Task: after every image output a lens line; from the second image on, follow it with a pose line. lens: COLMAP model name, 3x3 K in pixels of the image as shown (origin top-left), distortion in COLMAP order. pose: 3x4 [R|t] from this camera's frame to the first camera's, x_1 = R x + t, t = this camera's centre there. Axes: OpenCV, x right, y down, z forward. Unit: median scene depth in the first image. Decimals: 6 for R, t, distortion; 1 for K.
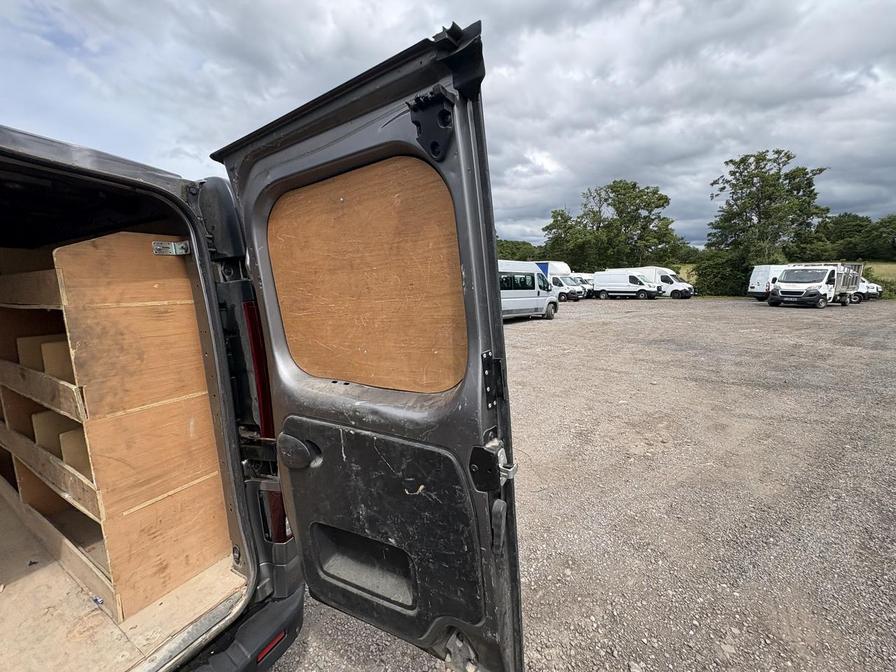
lens RADIAL K [[356.7, 0, 454.8], [0, 356.7, 333.0], [0, 0, 1]] dist [-0.001372, 0.000366]
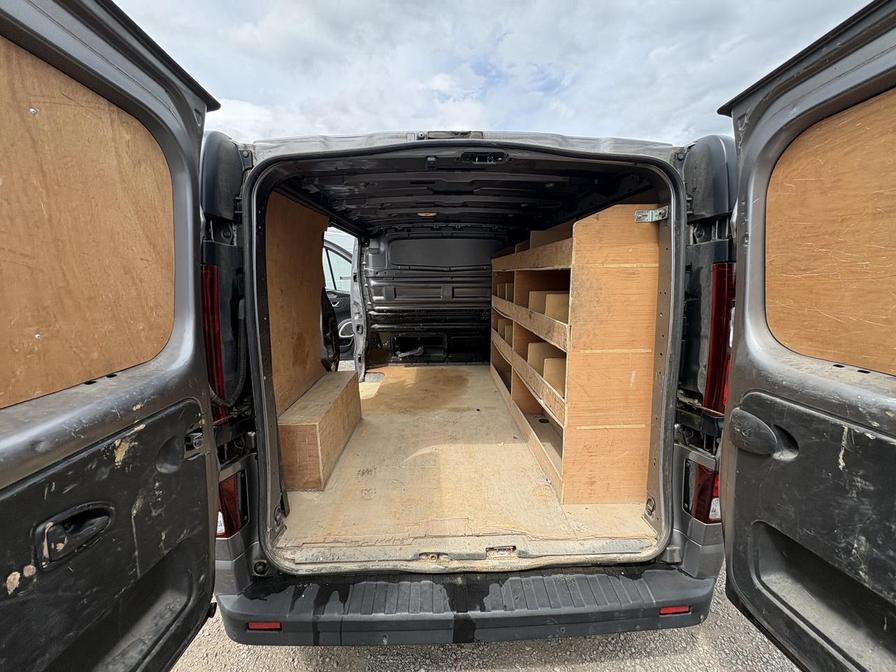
lens RADIAL K [[356.7, 0, 447.7], [0, 356.7, 335.3], [0, 0, 1]] dist [-0.001372, 0.000366]
pose [[0.516747, 0.162788, -0.840519, -0.130545], [-0.124038, 0.985633, 0.114635, 0.082645], [0.847105, 0.045019, 0.529515, -0.105659]]
